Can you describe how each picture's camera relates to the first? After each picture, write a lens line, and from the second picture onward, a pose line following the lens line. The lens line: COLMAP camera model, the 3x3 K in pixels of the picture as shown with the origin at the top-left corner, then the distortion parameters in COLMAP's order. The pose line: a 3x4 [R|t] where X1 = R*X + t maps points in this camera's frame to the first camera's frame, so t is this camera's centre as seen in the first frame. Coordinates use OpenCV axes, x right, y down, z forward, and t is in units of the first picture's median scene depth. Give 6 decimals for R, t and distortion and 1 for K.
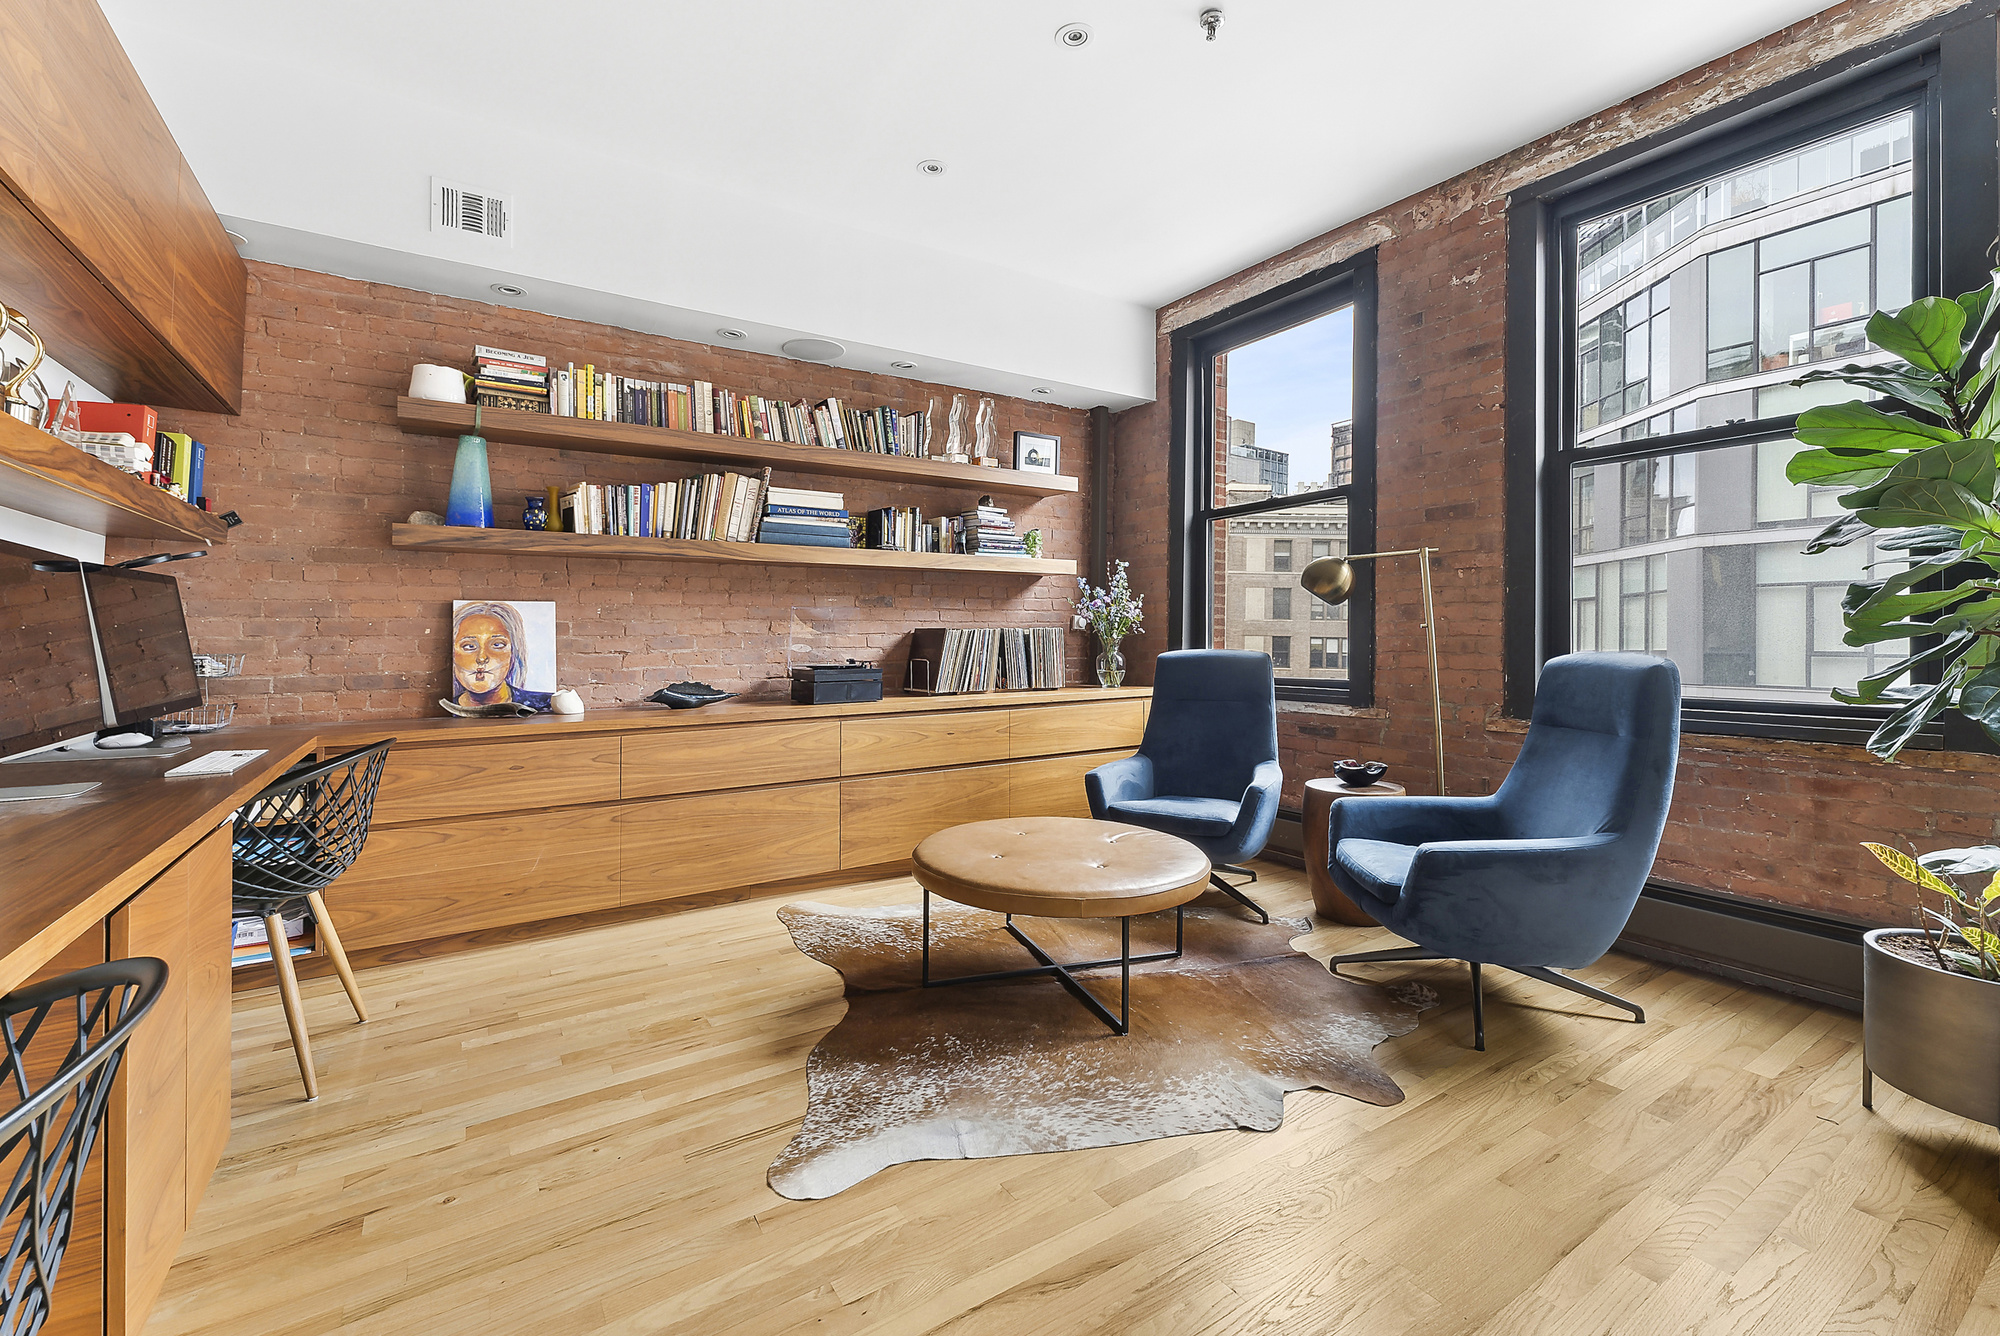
lens RADIAL K [[834.7, 0, 1000.5], [0, 834.7, 626.1], [0, 0, 1]] dist [-0.000720, 0.000417]
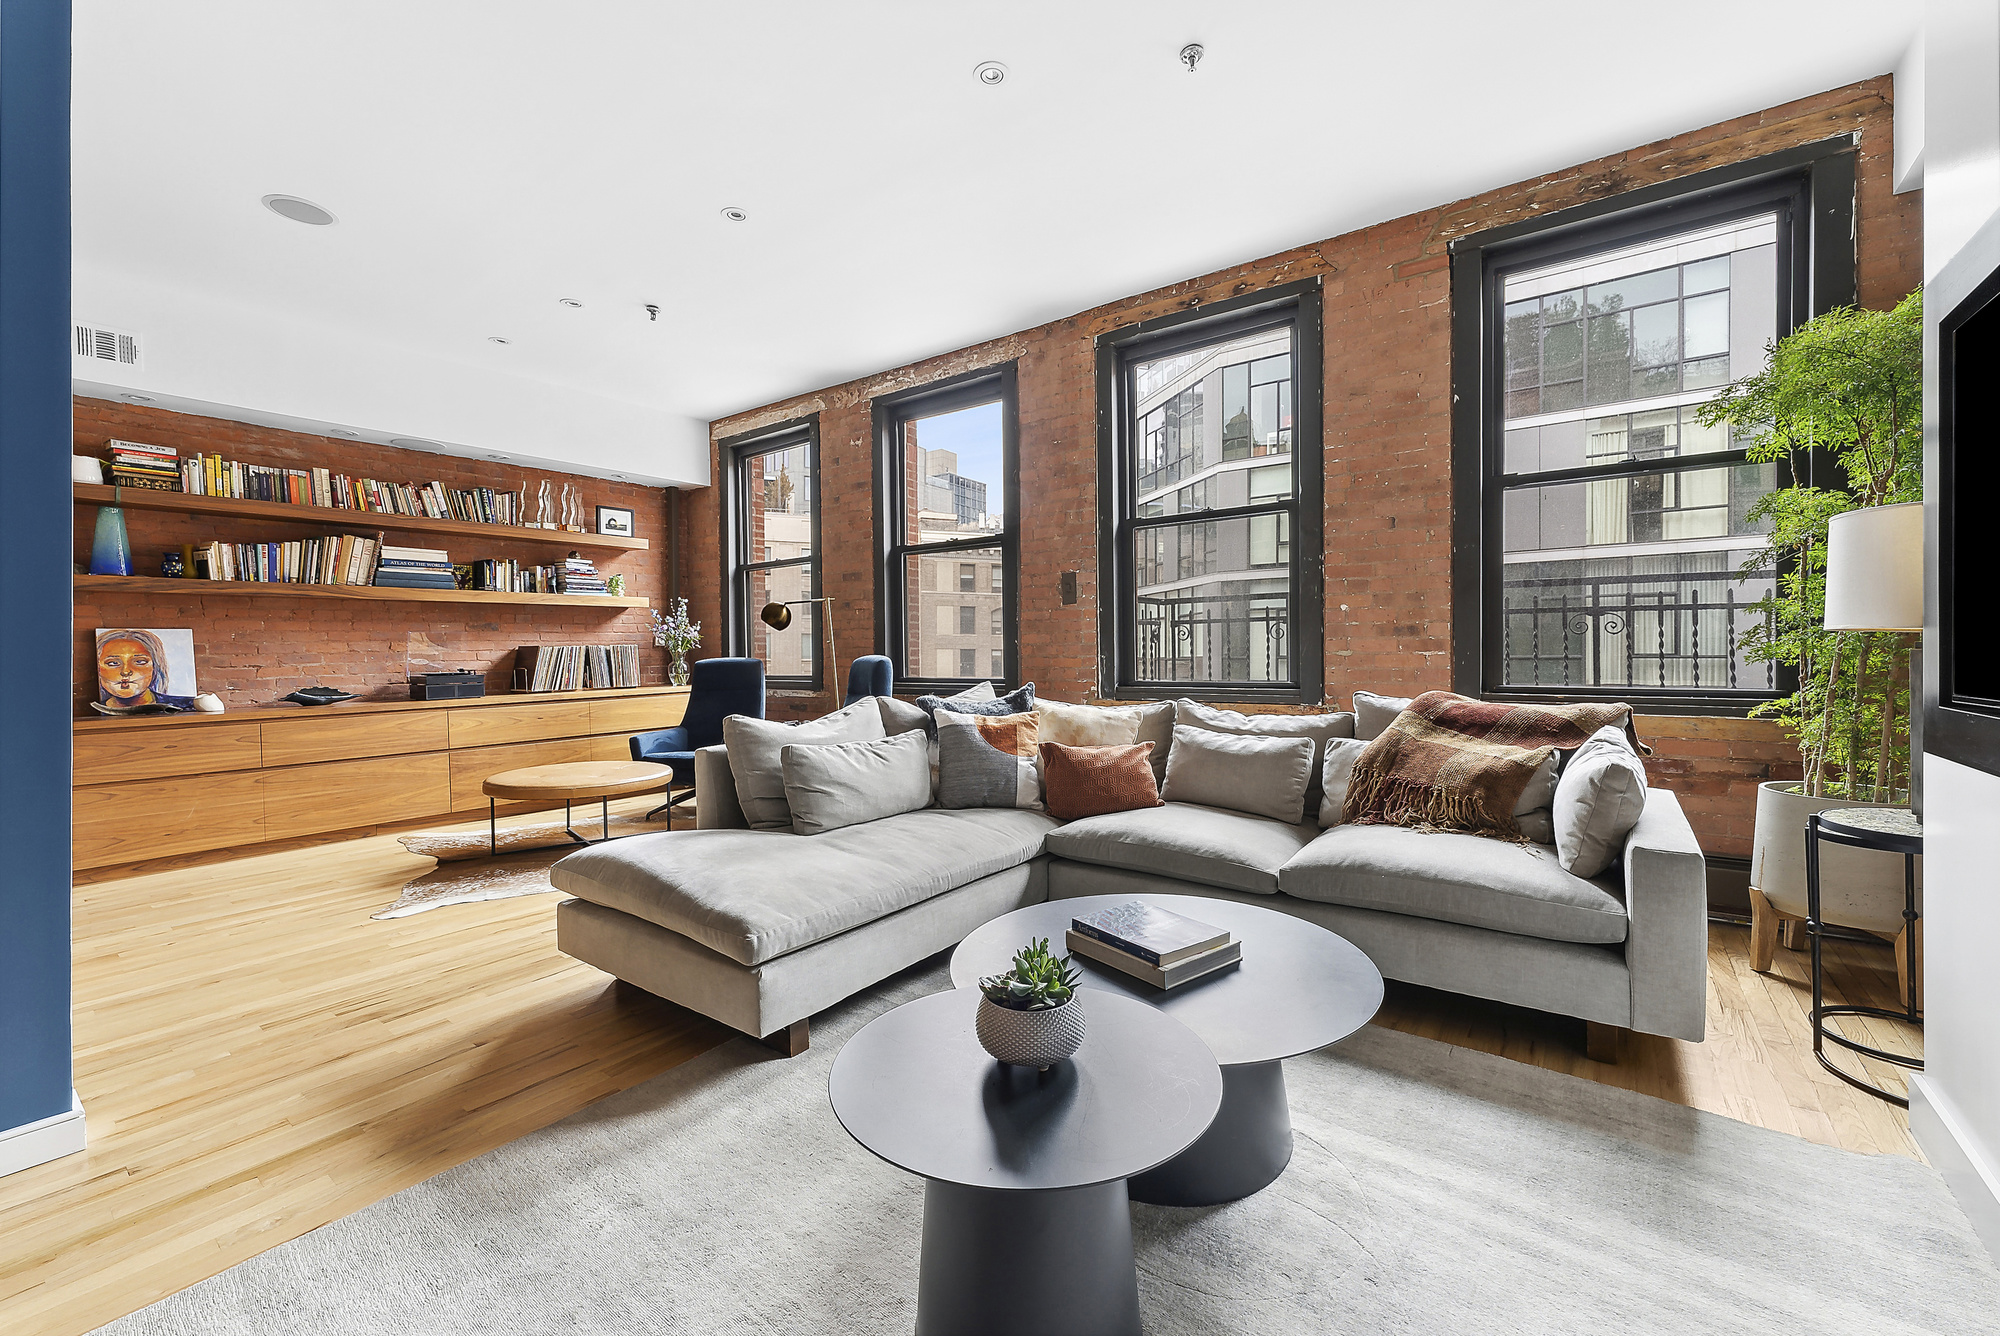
lens RADIAL K [[791.4, 0, 997.7], [0, 791.4, 674.1], [0, 0, 1]] dist [-0.000779, 0.000416]
pose [[0.940630, -0.021800, 0.338732, 0.242379], [0.007660, 0.999045, 0.043026, -0.001659], [-0.339346, -0.037877, 0.939899, -0.612660]]
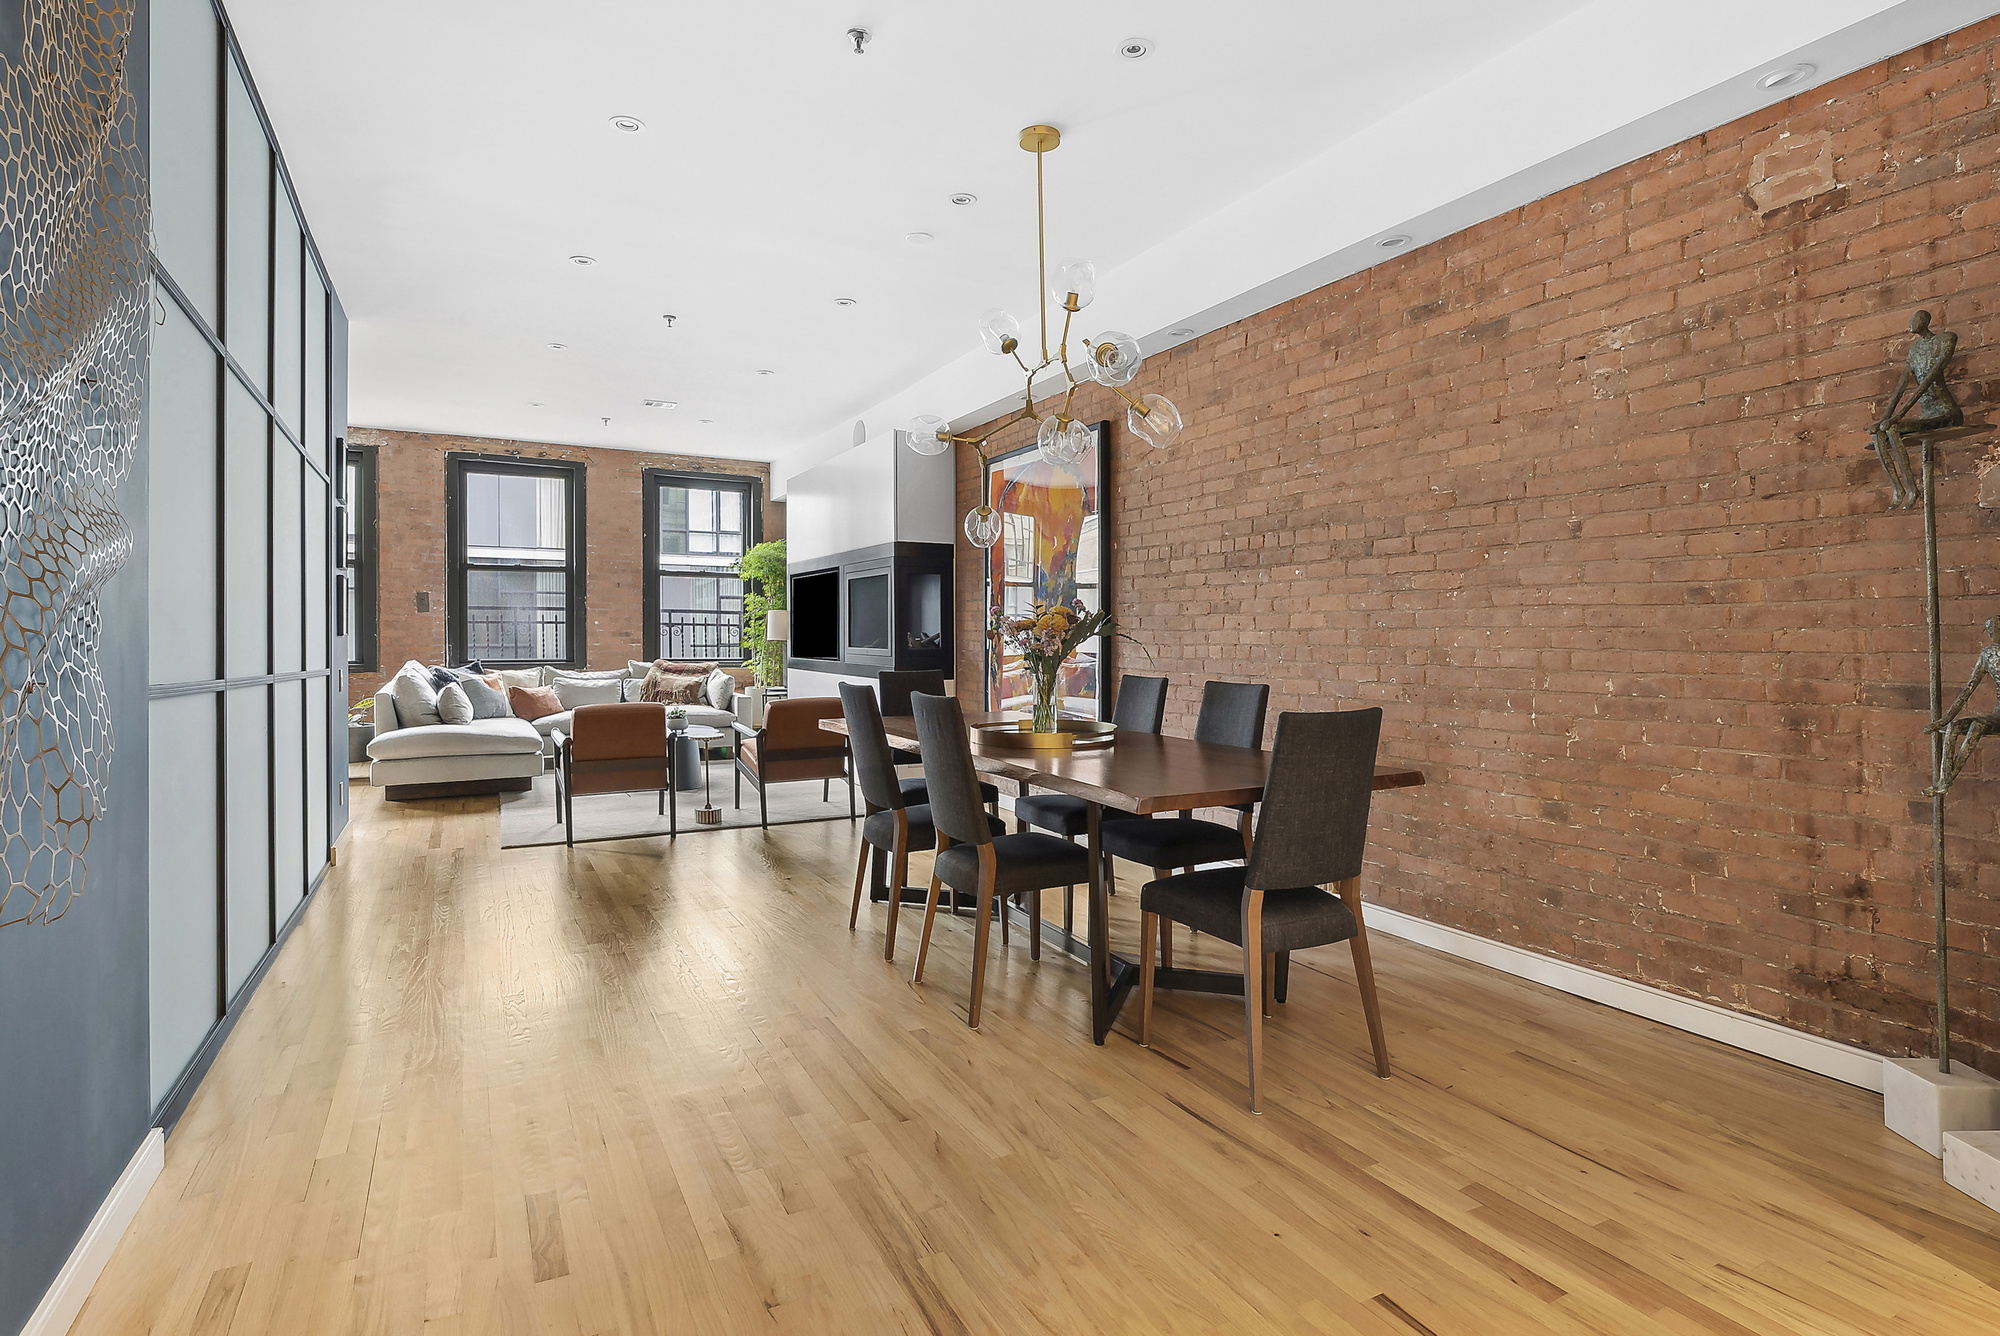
lens RADIAL K [[1030.7, 0, 1000.3], [0, 1030.7, 661.6], [0, 0, 1]] dist [-0.001129, -0.000382]
pose [[0.094306, -0.027333, 0.995168, -1.632162], [-0.018959, 0.999392, 0.029246, -0.036419], [-0.995363, -0.021625, 0.093731, -1.144318]]
